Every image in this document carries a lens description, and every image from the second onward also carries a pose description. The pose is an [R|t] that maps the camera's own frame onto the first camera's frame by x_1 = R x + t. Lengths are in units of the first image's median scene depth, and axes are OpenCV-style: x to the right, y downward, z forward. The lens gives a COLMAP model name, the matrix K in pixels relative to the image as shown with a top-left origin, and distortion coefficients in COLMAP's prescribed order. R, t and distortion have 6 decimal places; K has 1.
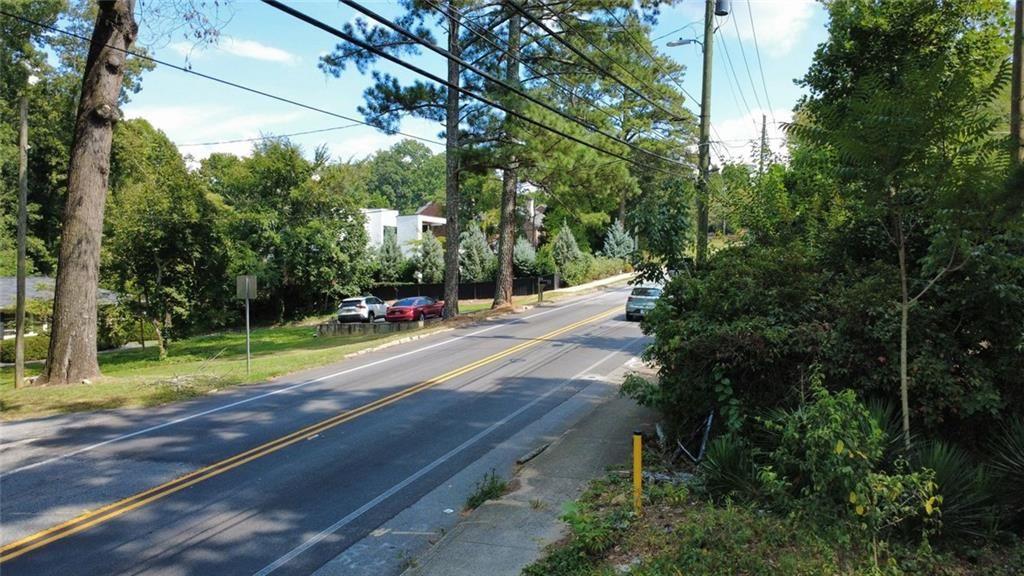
lens RADIAL K [[741.6, 0, 512.0], [0, 741.6, 288.0], [0, 0, 1]] dist [-0.003058, 0.005552]
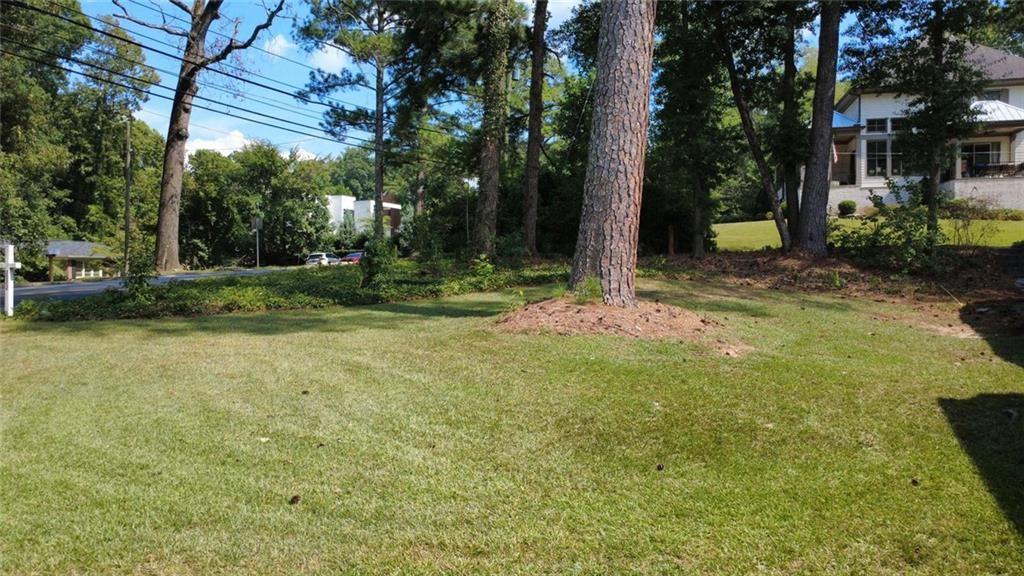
lens RADIAL K [[741.6, 0, 512.0], [0, 741.6, 288.0], [0, 0, 1]] dist [-0.003058, 0.005552]
pose [[0.999387, 0.000603, 0.035000, 0.091465], [-0.000745, 0.999992, 0.004043, 0.059965], [-0.034998, -0.004067, 0.999379, -0.363630]]
